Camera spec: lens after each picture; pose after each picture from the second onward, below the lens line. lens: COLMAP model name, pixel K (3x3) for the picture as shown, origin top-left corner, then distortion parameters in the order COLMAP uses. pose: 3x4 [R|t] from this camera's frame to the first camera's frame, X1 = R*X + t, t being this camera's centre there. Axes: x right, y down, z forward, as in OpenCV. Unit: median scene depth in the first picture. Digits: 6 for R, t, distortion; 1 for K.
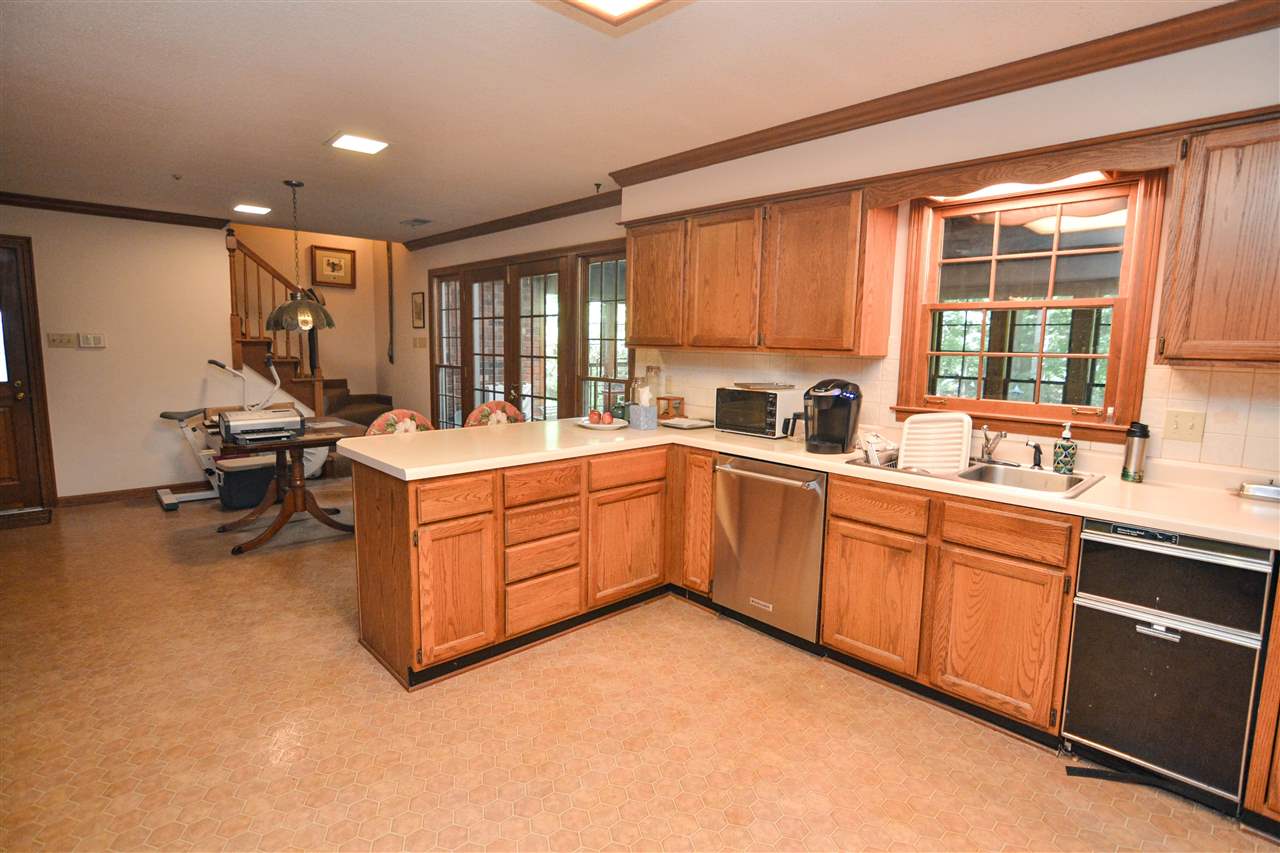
lens RADIAL K [[636.2, 0, 644.3], [0, 636.2, 426.3], [0, 0, 1]] dist [0.001162, 0.000447]
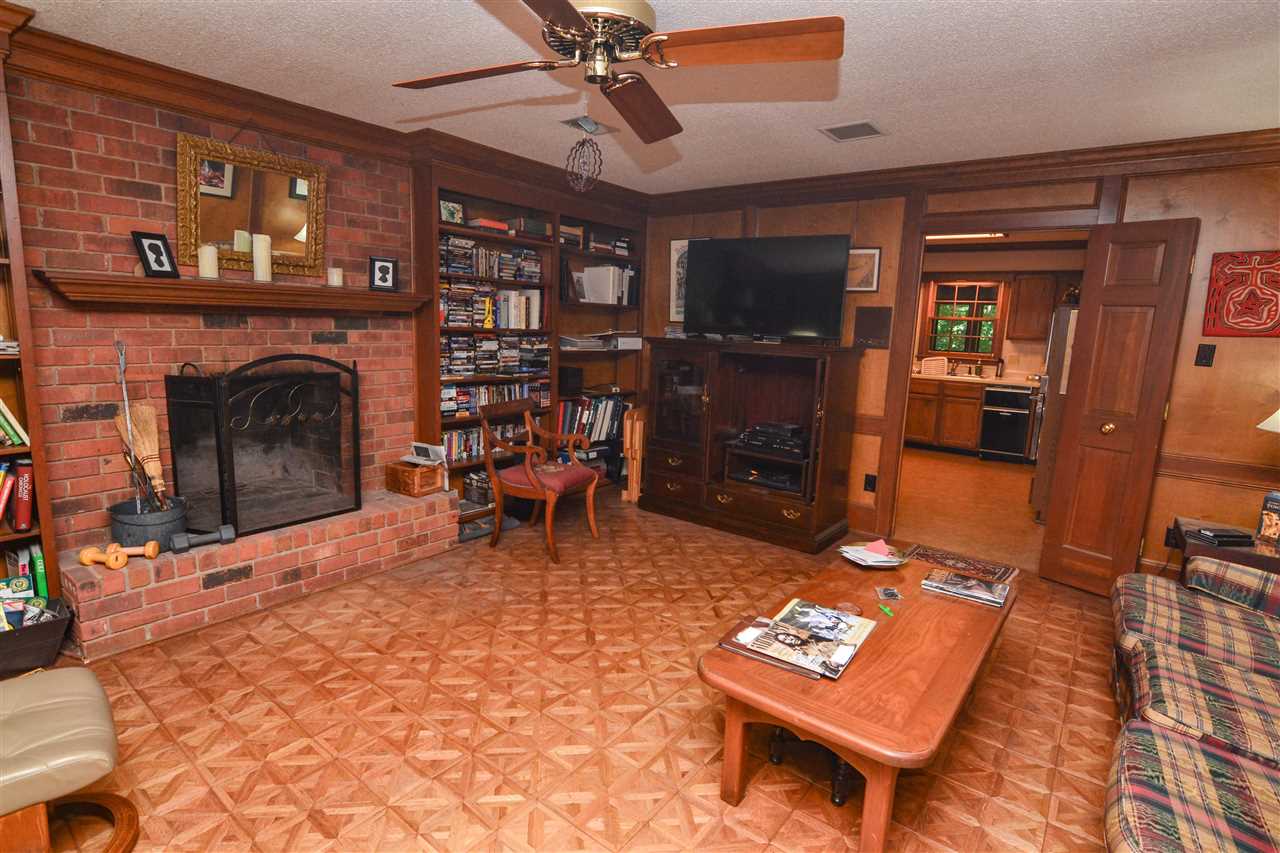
lens RADIAL K [[636.2, 0, 635.8], [0, 636.2, 421.4], [0, 0, 1]] dist [0.001162, 0.000447]
pose [[0.989814, -0.008387, 0.142123, -1.485370], [0.003945, 0.999496, 0.031505, 0.200866], [-0.142315, -0.030623, 0.989348, -1.898421]]
